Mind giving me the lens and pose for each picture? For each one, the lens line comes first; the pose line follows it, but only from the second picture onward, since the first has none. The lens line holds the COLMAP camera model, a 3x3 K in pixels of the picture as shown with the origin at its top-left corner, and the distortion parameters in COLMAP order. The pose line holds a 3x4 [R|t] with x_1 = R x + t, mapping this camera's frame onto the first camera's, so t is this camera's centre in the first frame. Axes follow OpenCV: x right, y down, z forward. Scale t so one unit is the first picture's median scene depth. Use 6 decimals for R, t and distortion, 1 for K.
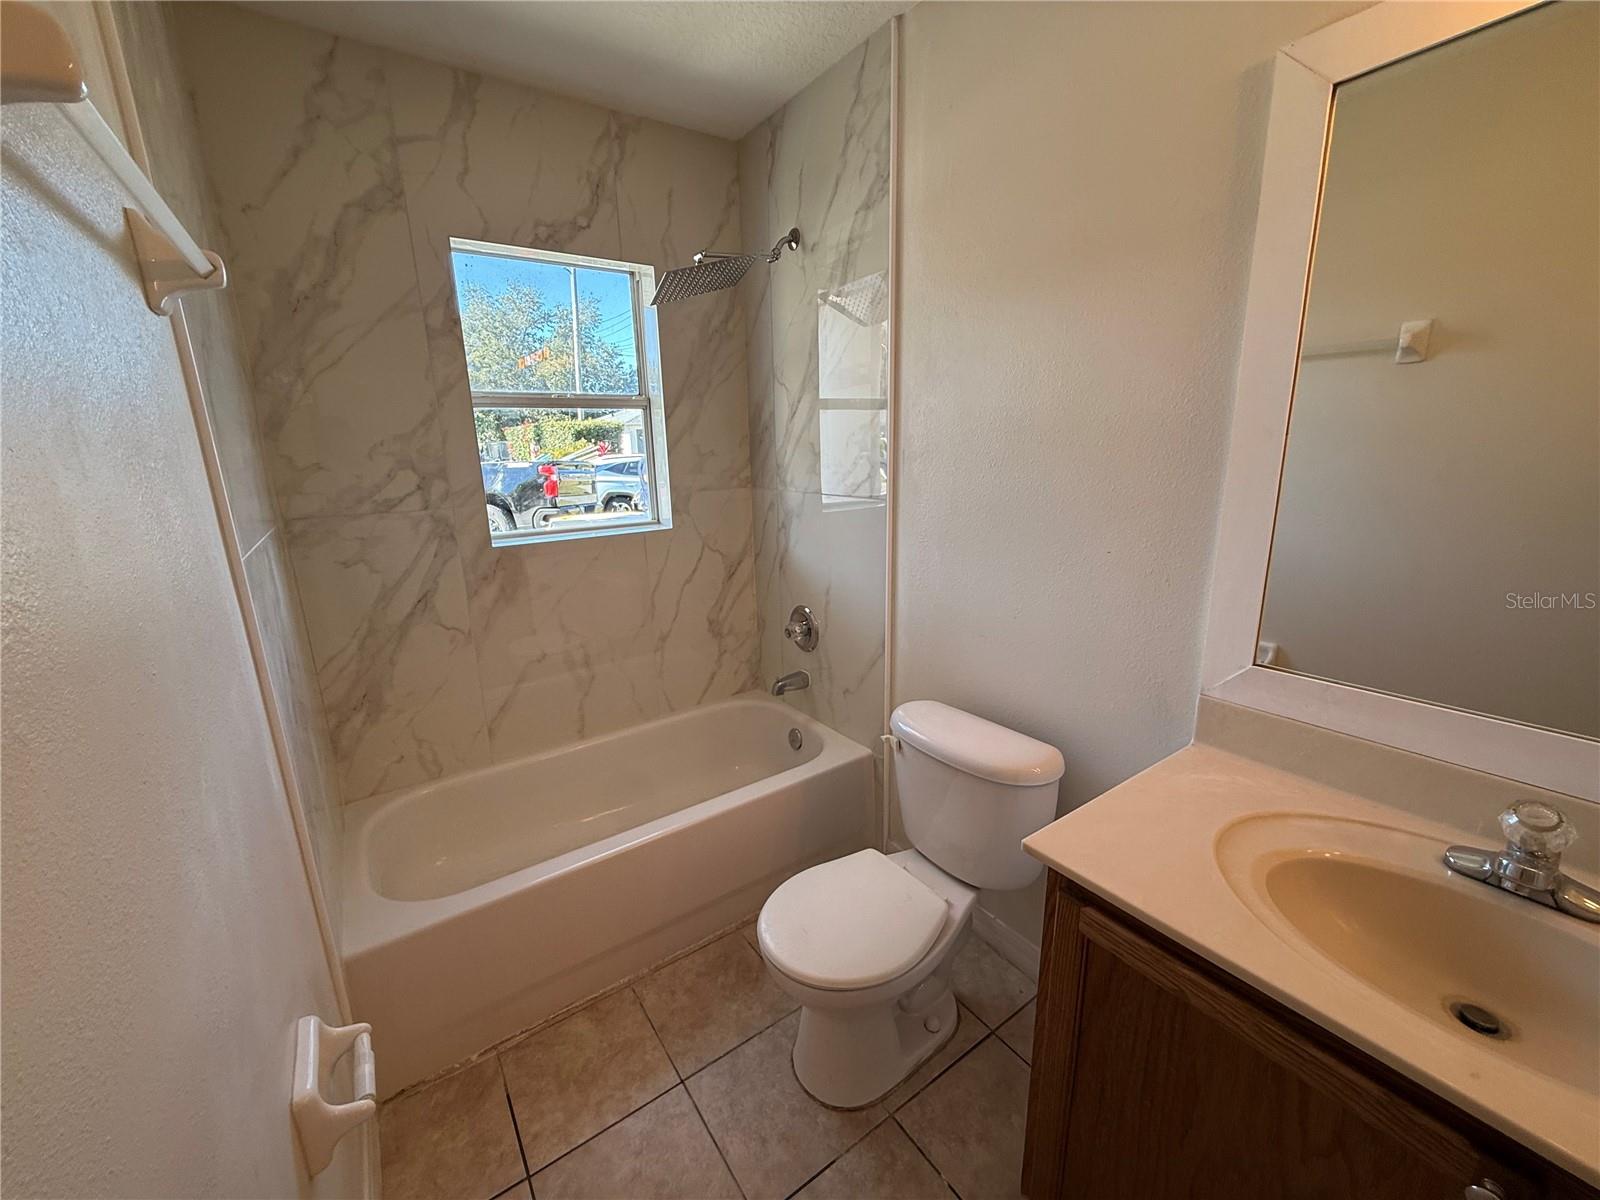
lens RADIAL K [[632.8, 0, 798.9], [0, 632.8, 598.8], [0, 0, 1]] dist [0.000121, -0.000223]
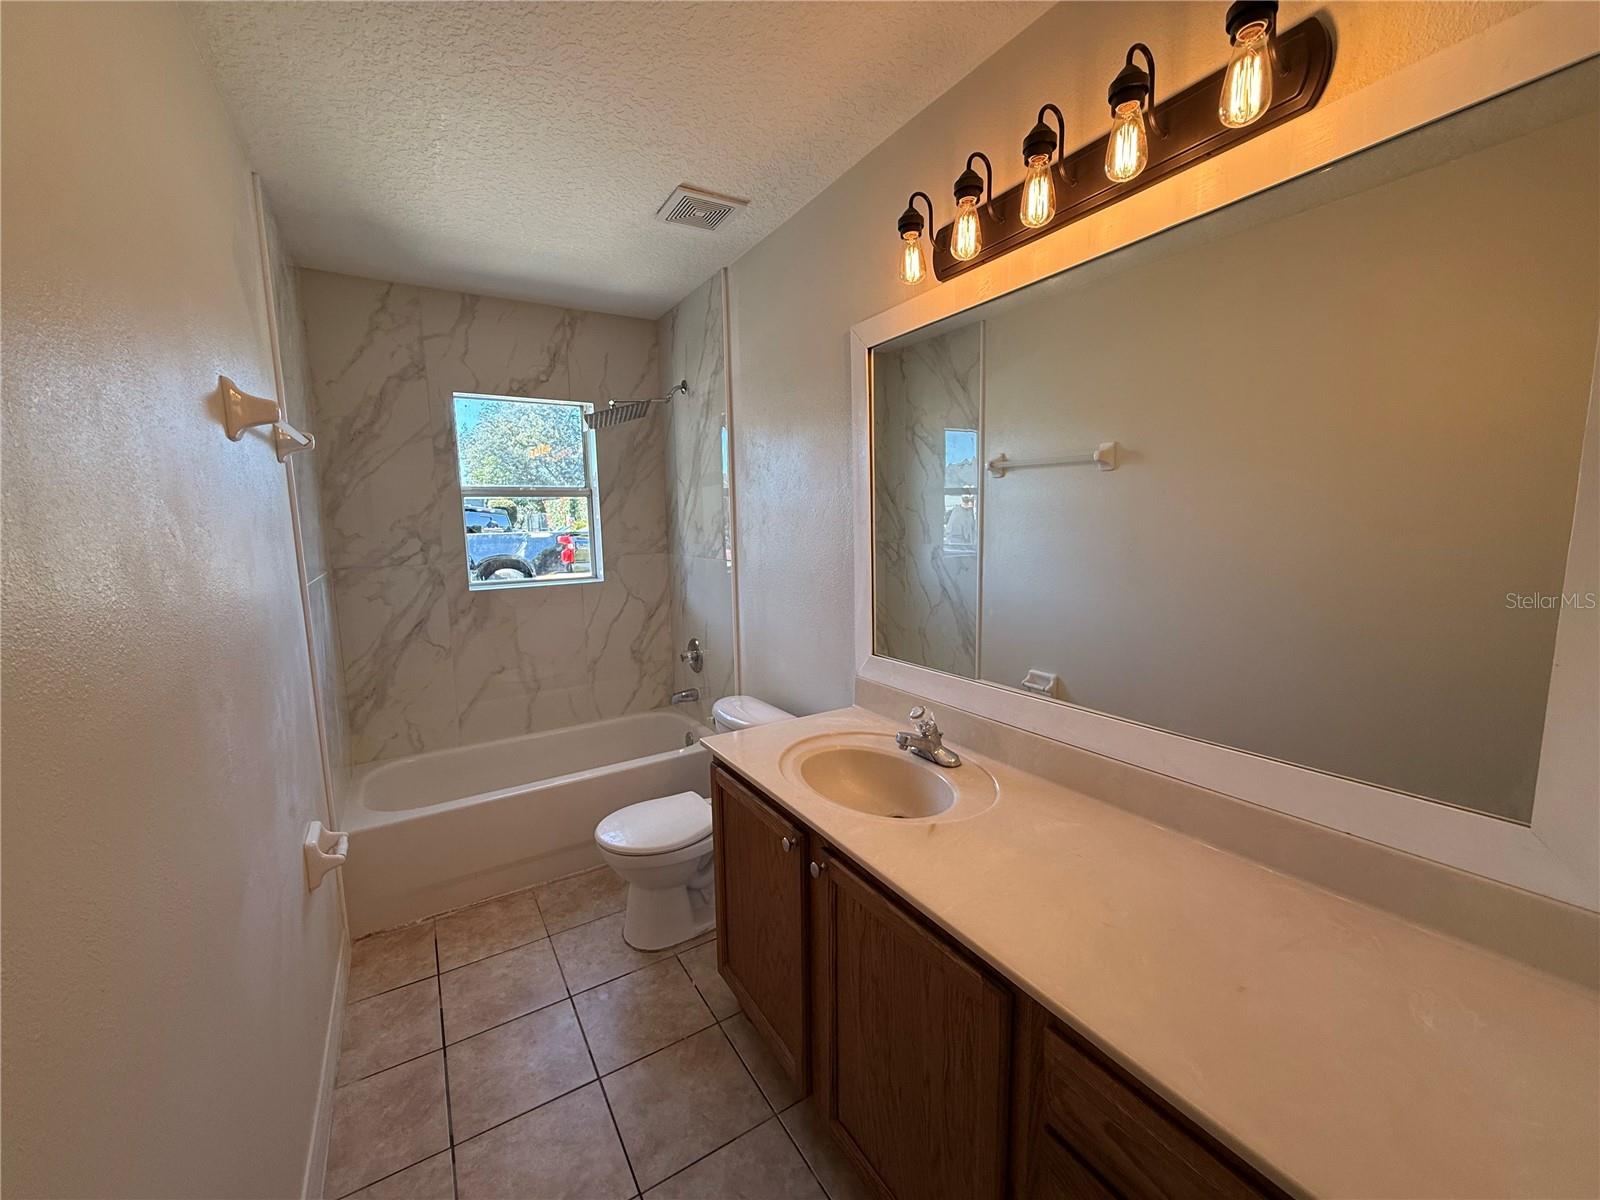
lens RADIAL K [[632.8, 0, 801.4], [0, 632.8, 599.3], [0, 0, 1]] dist [0.000121, -0.000223]
pose [[0.998783, 0.012938, -0.047601, 0.367262], [-0.018095, 0.993815, -0.109567, 0.088435], [0.045889, 0.110295, 0.992839, -0.431325]]
